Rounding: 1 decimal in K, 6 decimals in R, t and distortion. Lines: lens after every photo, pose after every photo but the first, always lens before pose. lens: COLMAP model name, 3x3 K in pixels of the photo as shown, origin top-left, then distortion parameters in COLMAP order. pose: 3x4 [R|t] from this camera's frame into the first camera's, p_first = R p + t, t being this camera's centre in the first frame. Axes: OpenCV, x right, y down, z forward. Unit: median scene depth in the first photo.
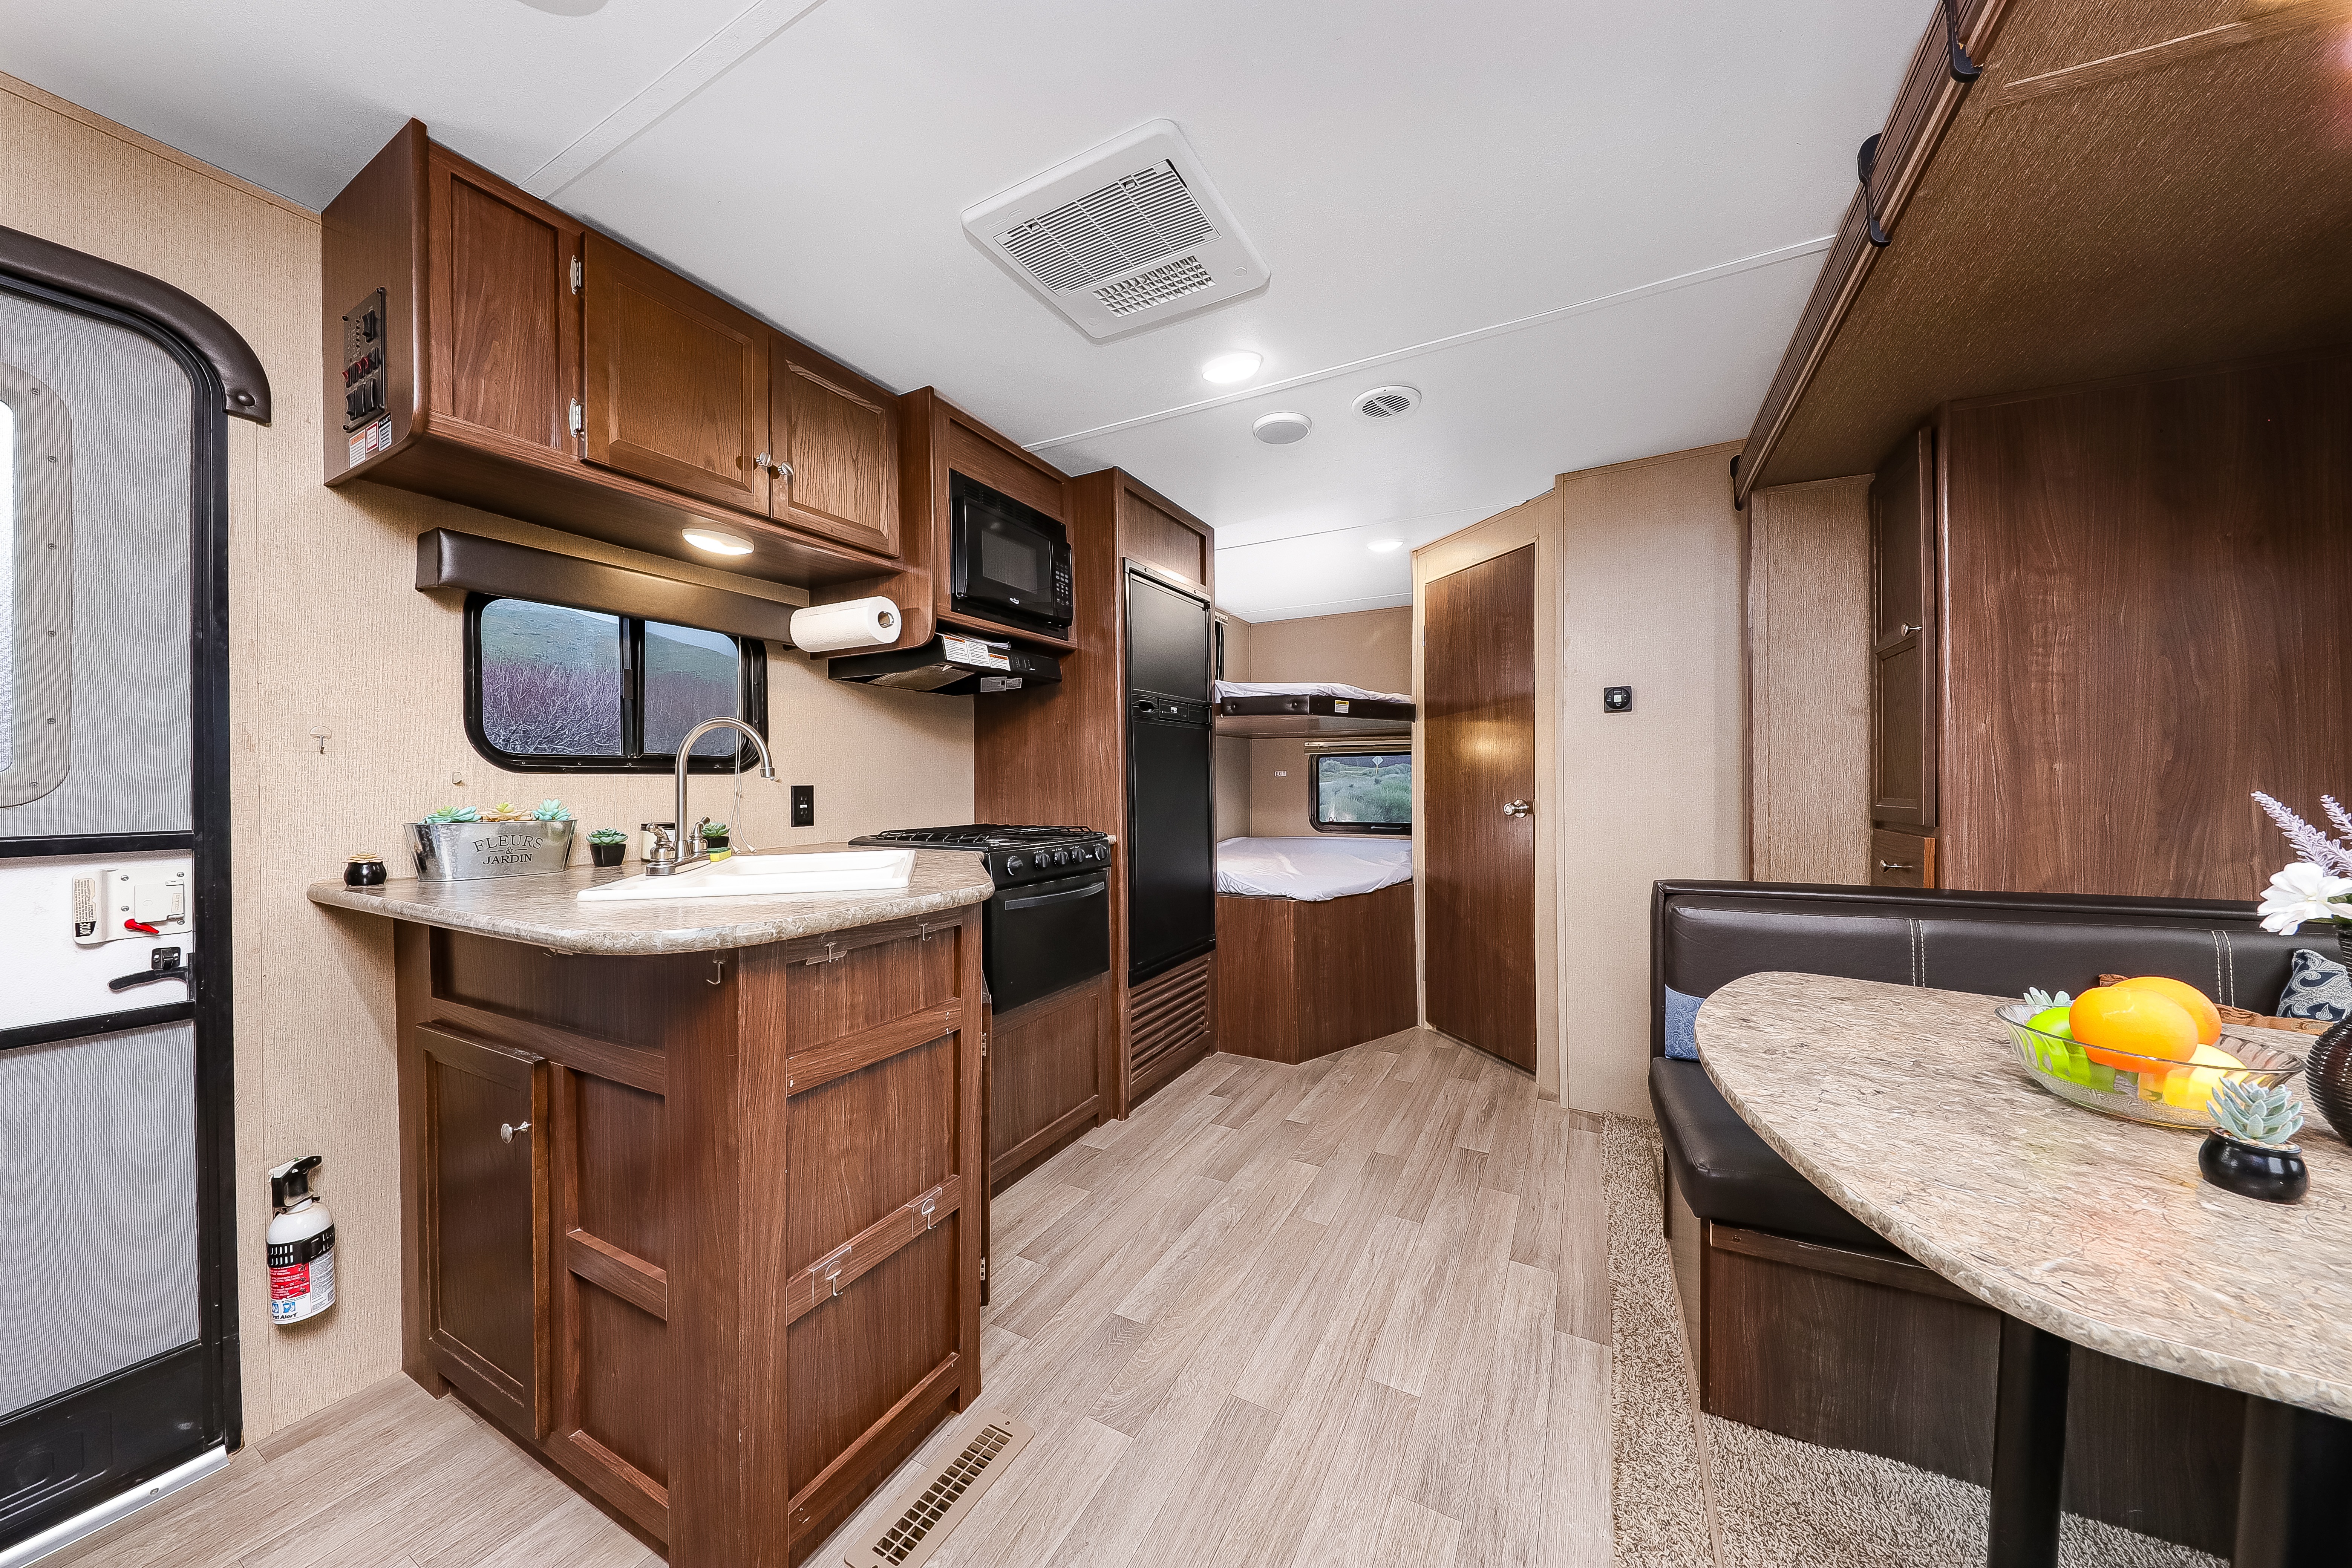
lens RADIAL K [[793.7, 0, 1172.8], [0, 793.7, 779.5], [0, 0, 1]] dist [-0.004382, -0.000799]
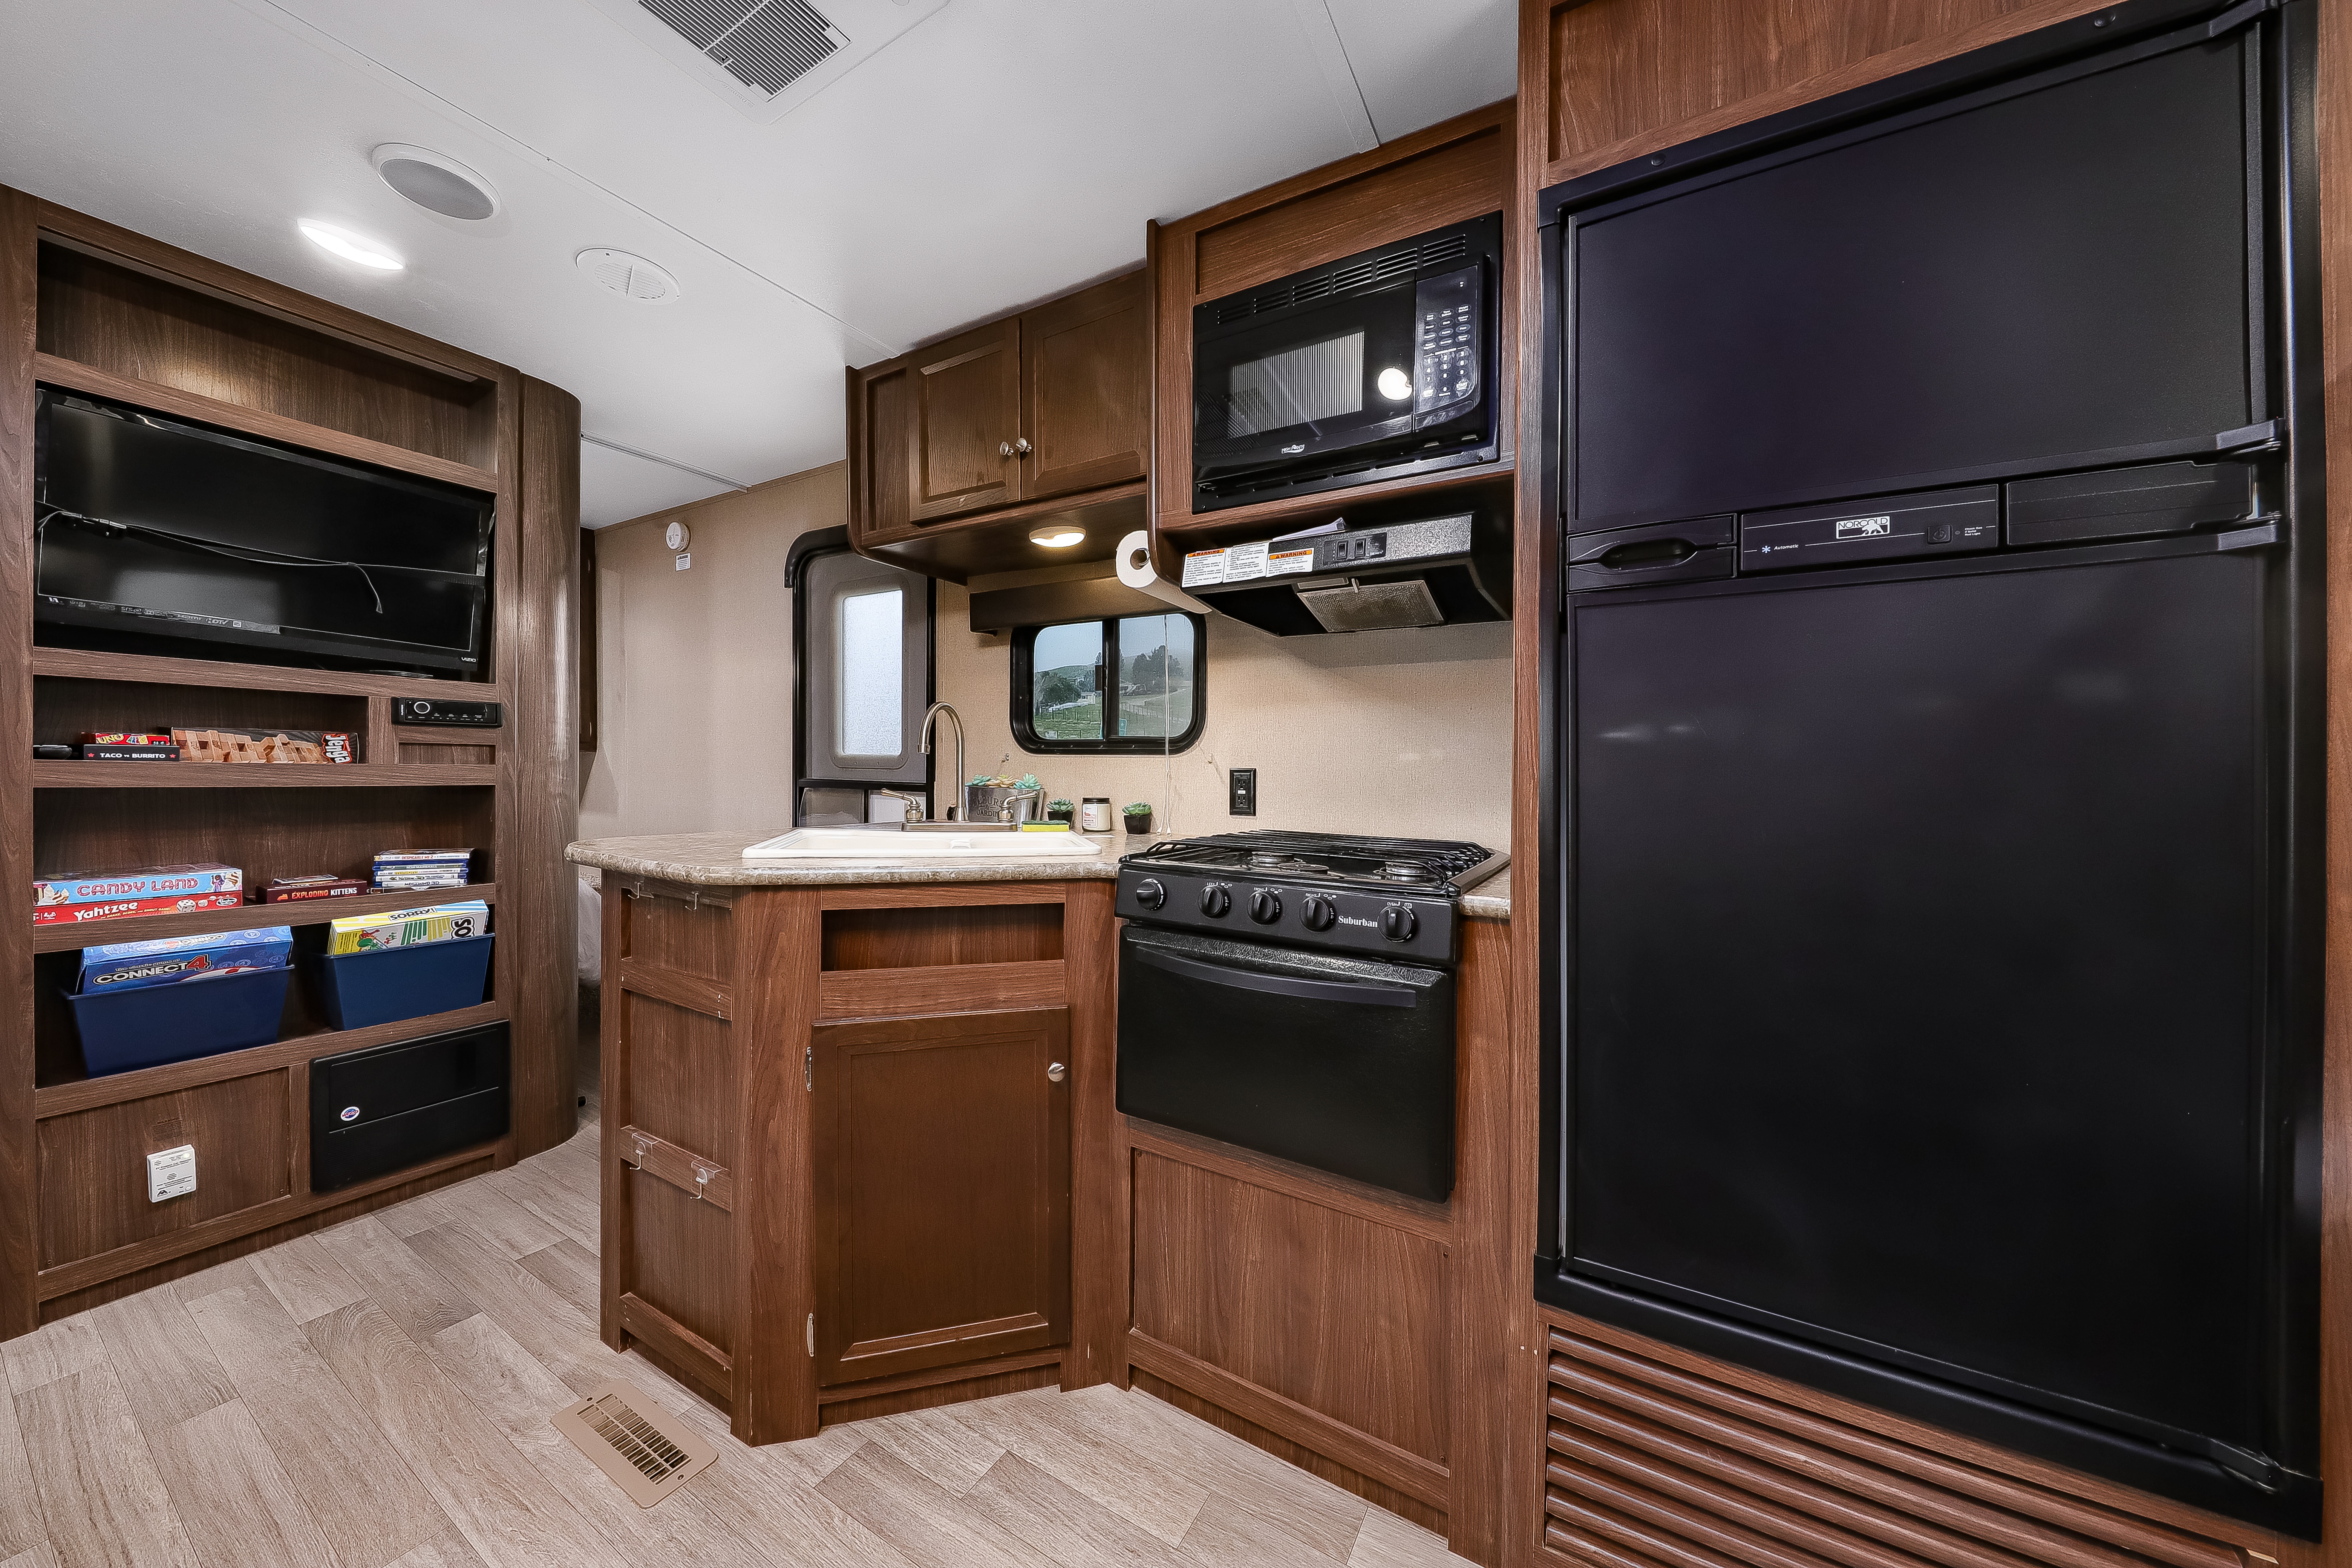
lens RADIAL K [[793.7, 0, 1190.7], [0, 793.7, 776.8], [0, 0, 1]] dist [-0.004382, -0.000799]
pose [[-0.043735, 0.015237, -0.998927, 0.415494], [-0.012649, 0.999795, 0.015804, 0.004209], [0.998963, 0.013327, -0.043534, 1.041505]]
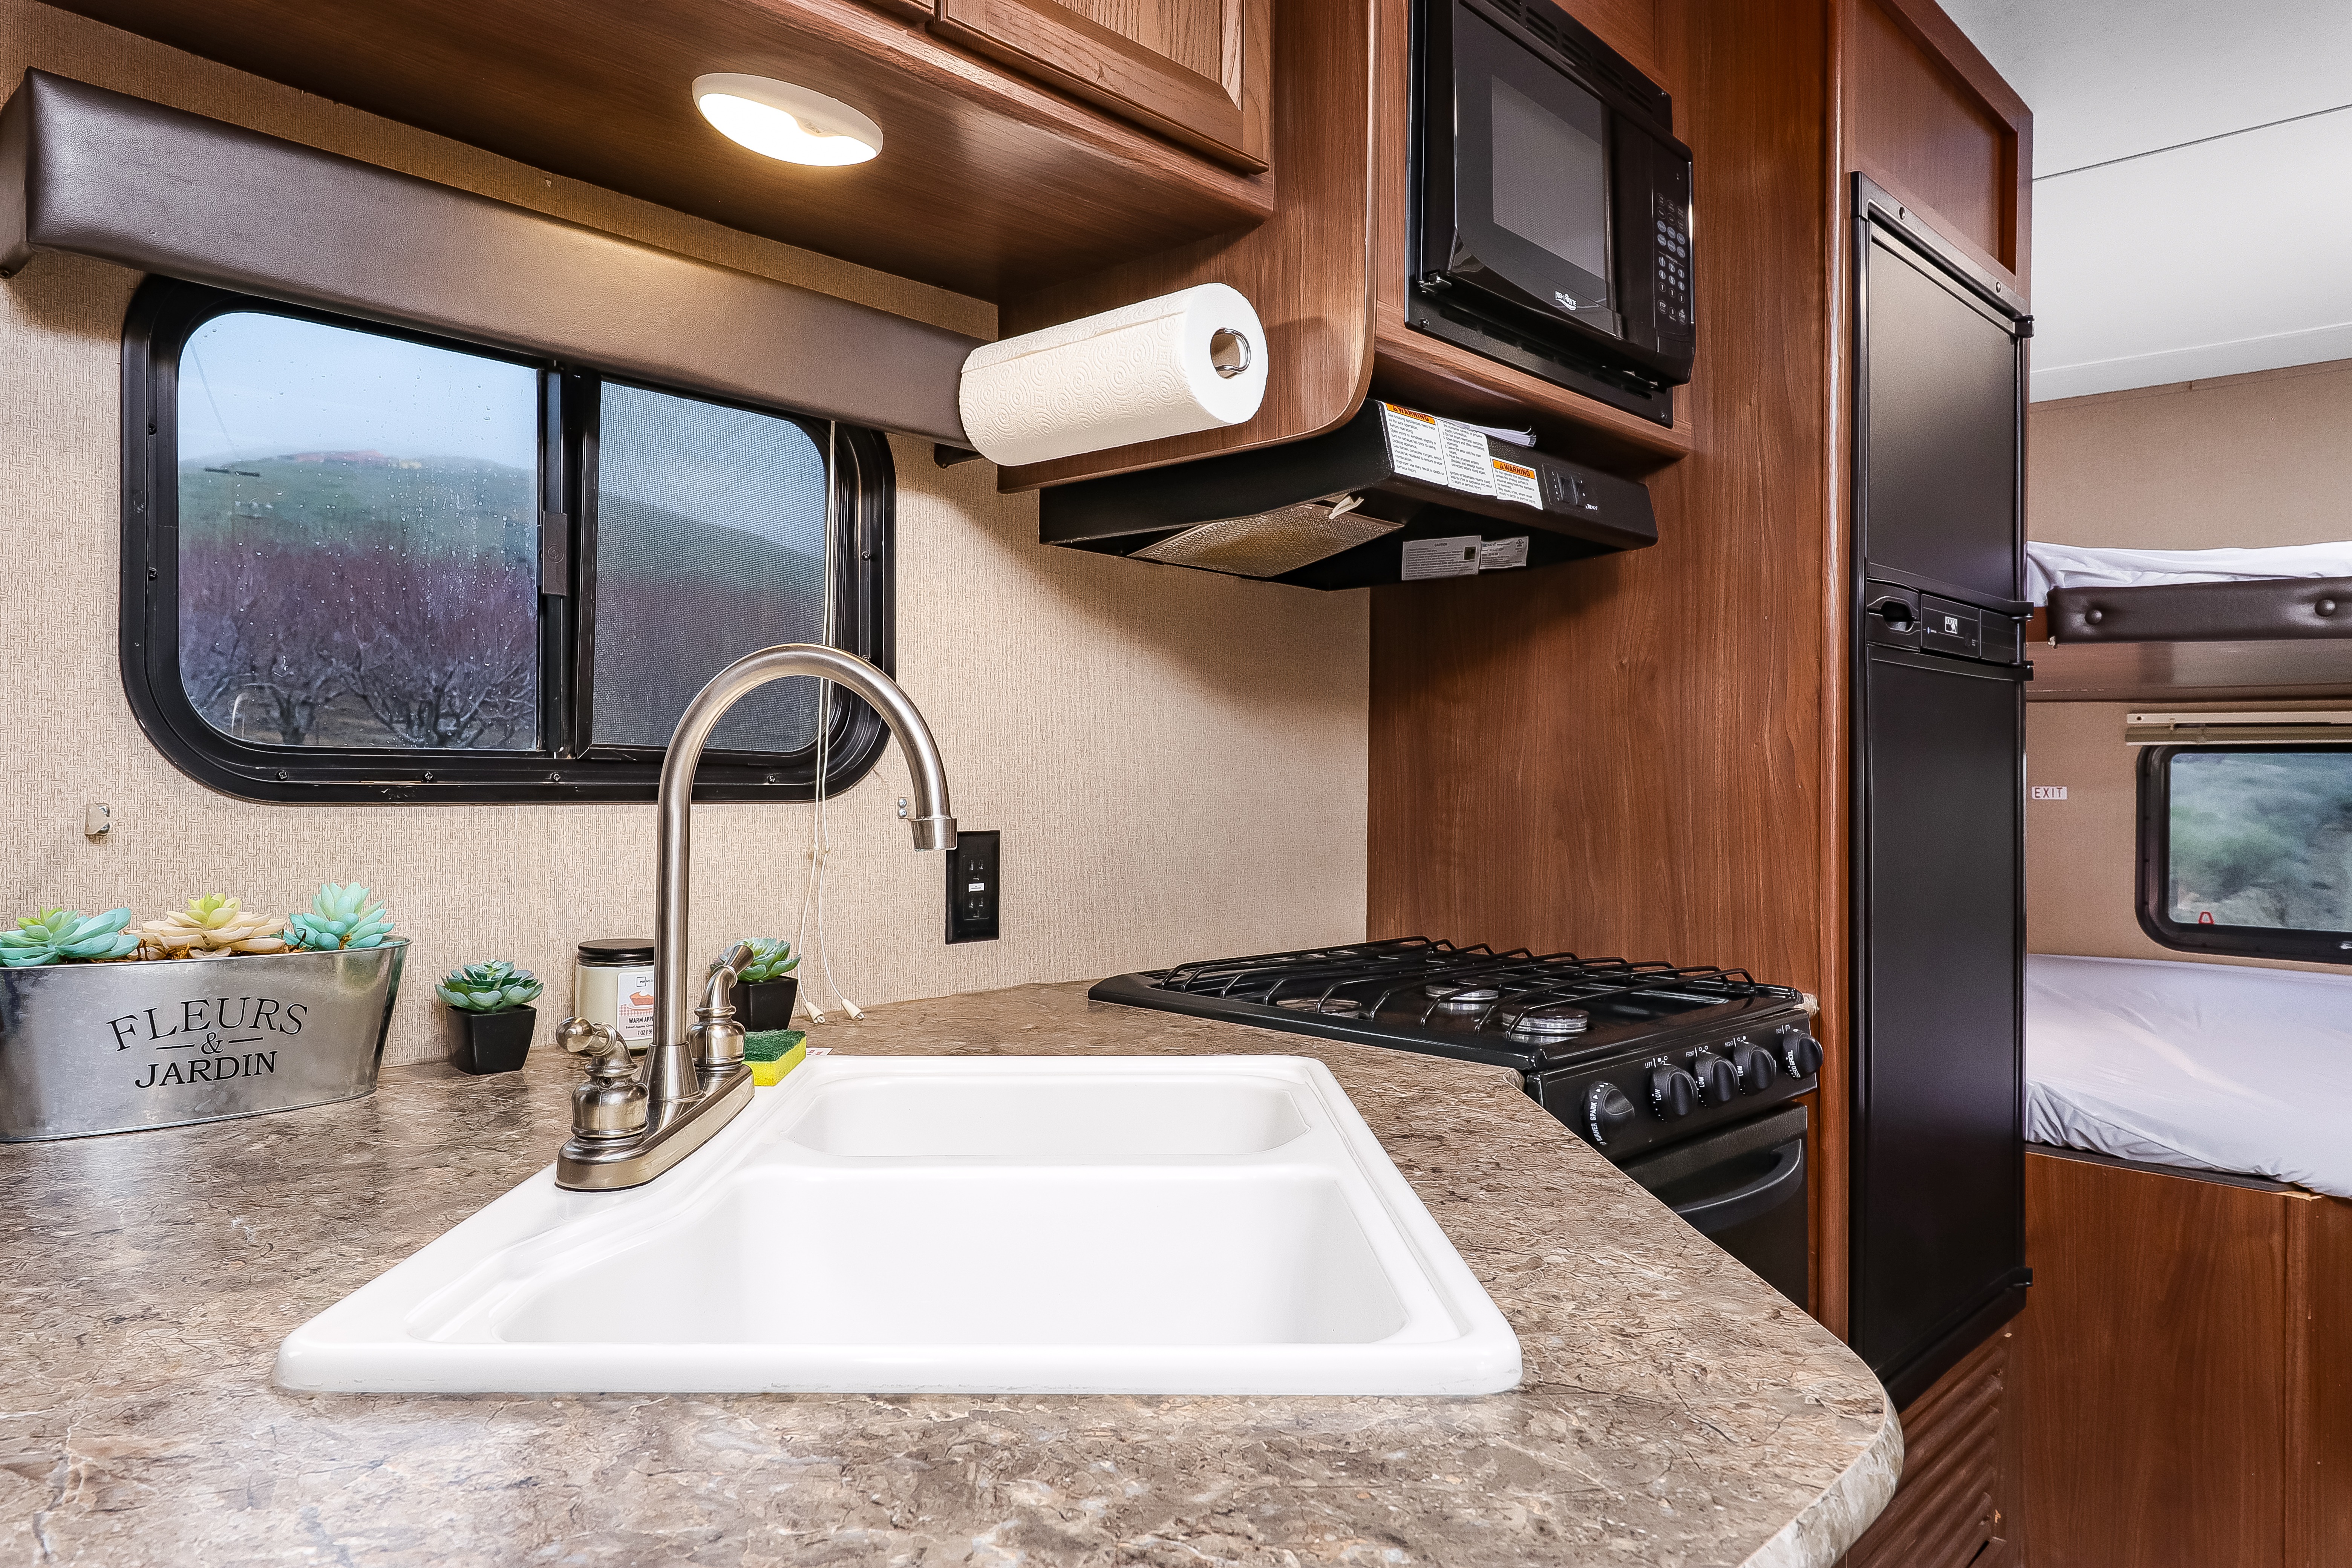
lens RADIAL K [[1607.7, 0, 1173.5], [0, 1607.7, 782.6], [0, 0, 1]] dist [-0.003019, -0.003229]
pose [[0.965401, 0.019039, -0.260072, -0.195810], [-0.018517, 0.999819, 0.004456, -0.021627], [0.260110, 0.000514, 0.965579, 0.321916]]
